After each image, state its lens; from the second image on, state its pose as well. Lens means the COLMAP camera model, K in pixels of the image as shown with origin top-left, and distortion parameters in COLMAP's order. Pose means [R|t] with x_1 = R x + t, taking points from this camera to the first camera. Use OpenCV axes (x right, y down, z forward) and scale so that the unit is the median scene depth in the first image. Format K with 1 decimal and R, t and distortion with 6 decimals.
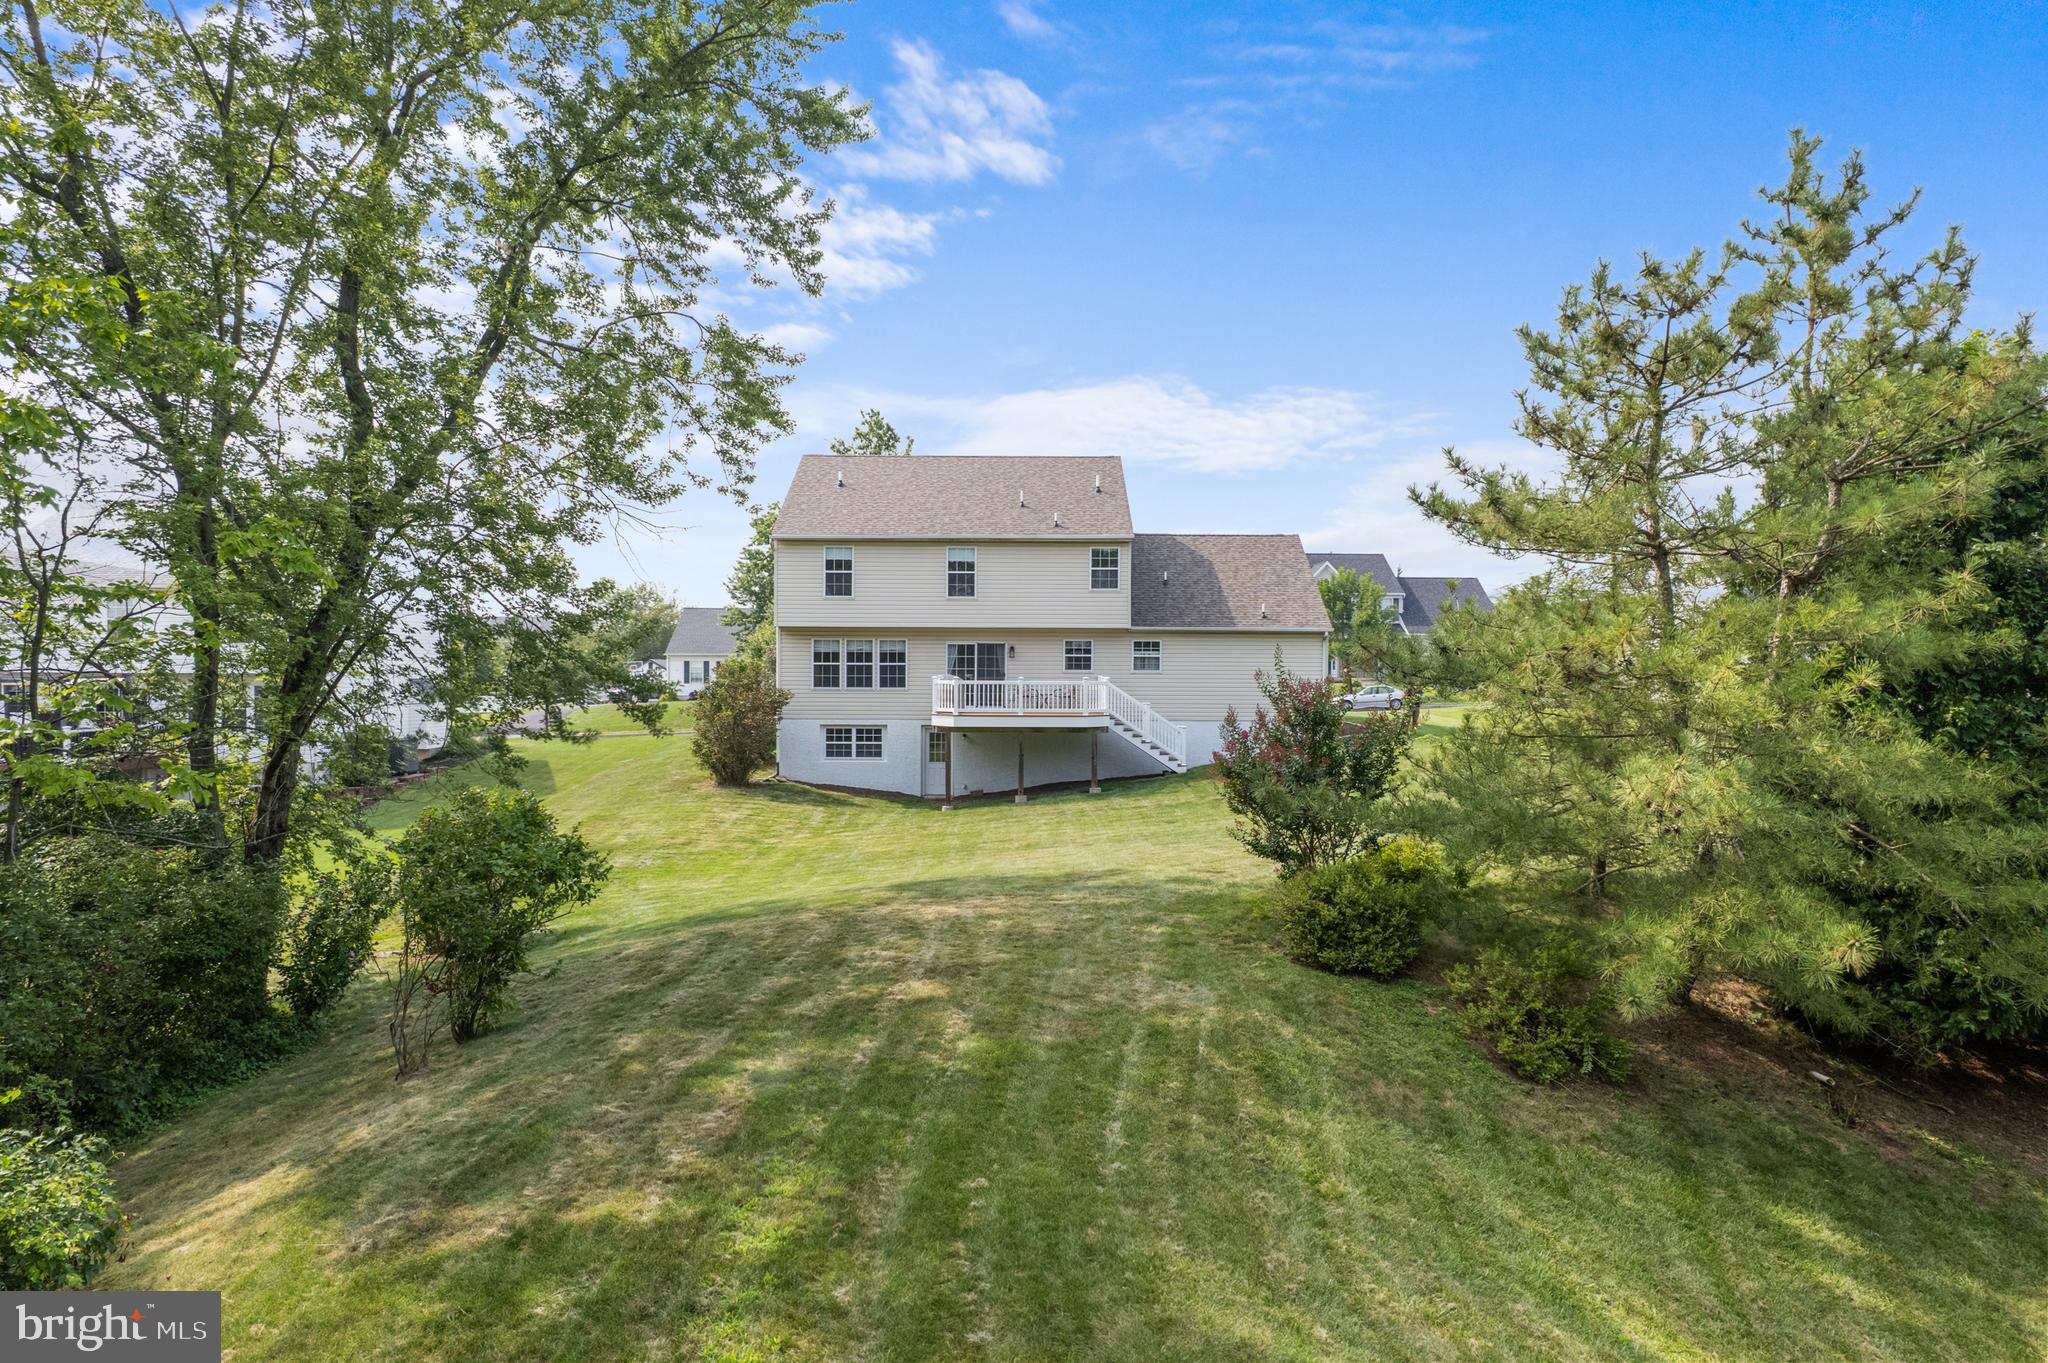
lens RADIAL K [[1300.6, 0, 1024.0], [0, 1300.6, 681.5], [0, 0, 1]] dist [-0.025351, 0.001847]
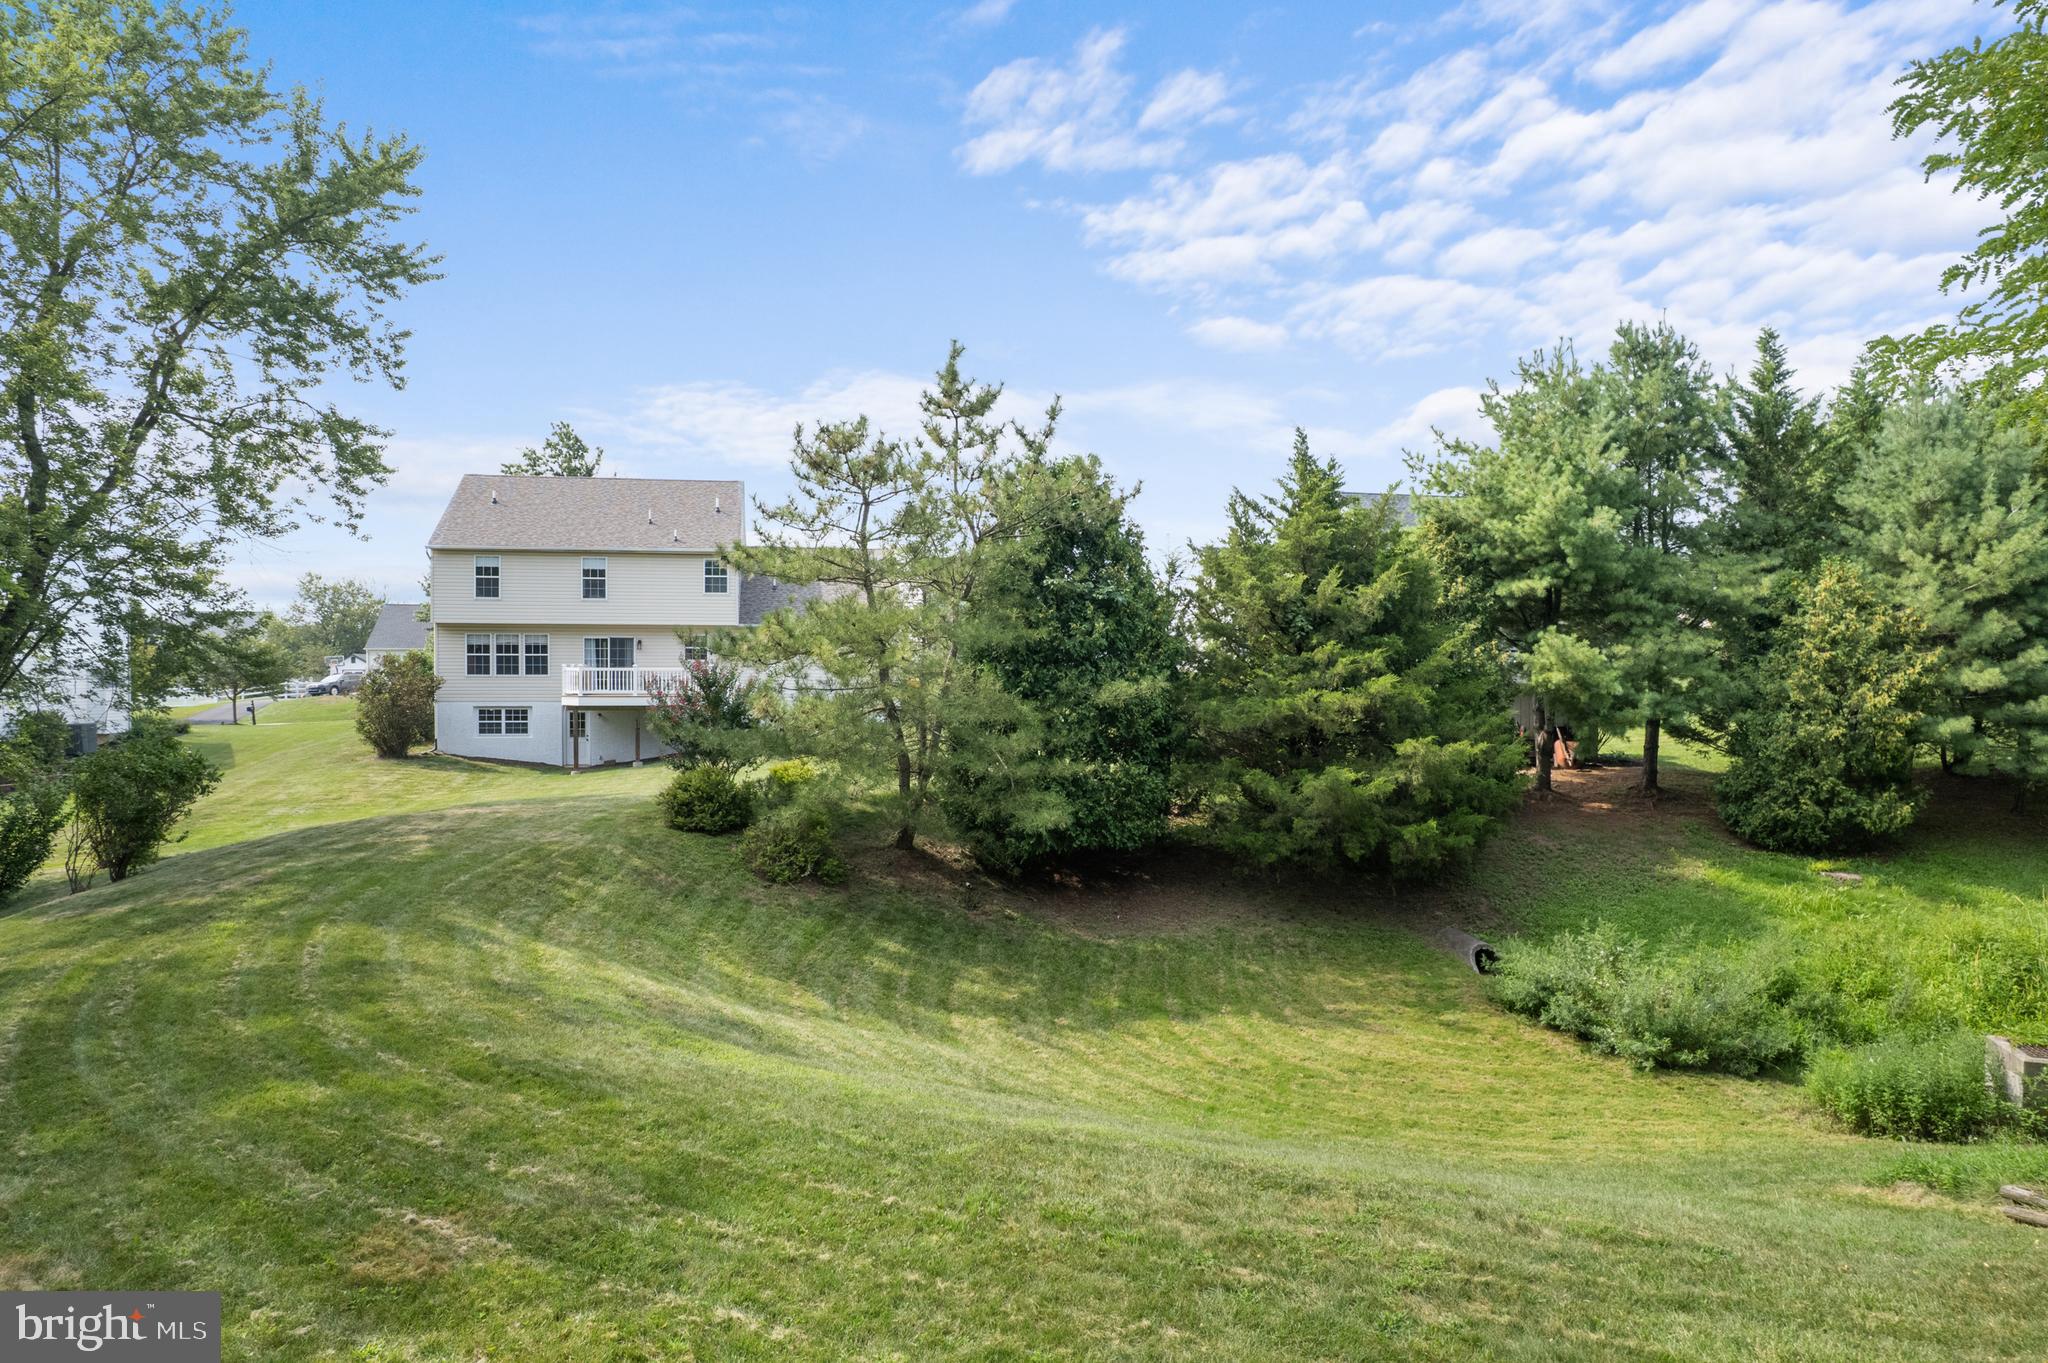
lens RADIAL K [[1317.7, 0, 1024.0], [0, 1317.7, 681.5], [0, 0, 1]] dist [-0.082021, 0.097227]
pose [[0.983940, -0.003365, 0.178468, 0.126255], [0.002997, 0.999993, 0.002329, 0.009600], [-0.178475, -0.001757, 0.983943, -0.256102]]
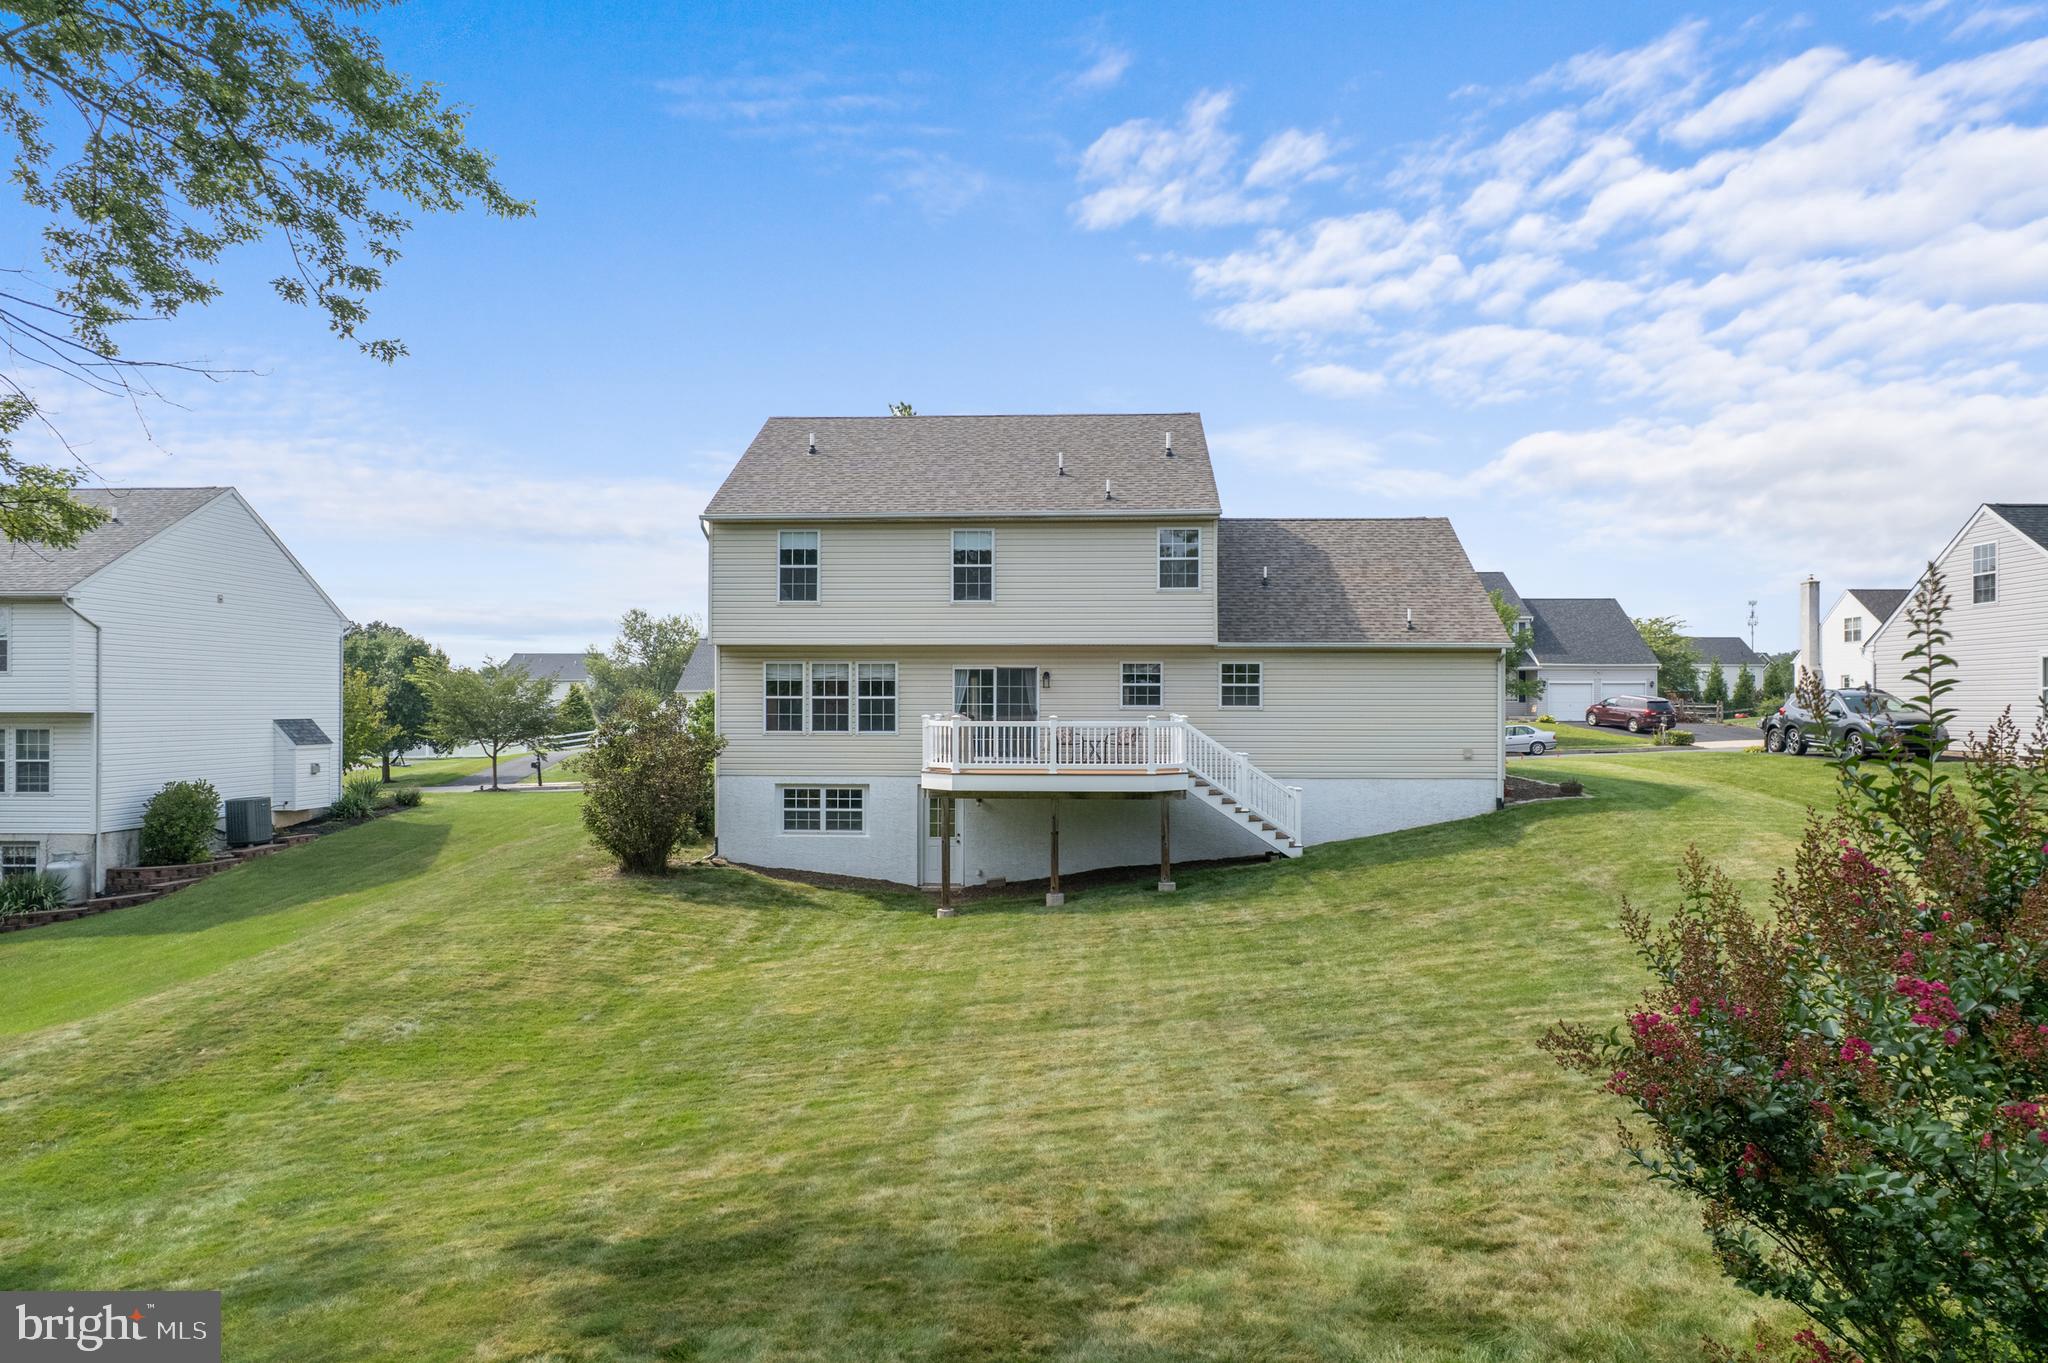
lens RADIAL K [[1300.6, 0, 1024.0], [0, 1300.6, 681.5], [0, 0, 1]] dist [-0.025351, 0.001847]
pose [[0.998403, -0.003631, -0.056380, 0.018413], [0.001916, 0.999534, -0.030449, -0.000615], [0.056464, 0.030293, 0.997945, 0.307046]]
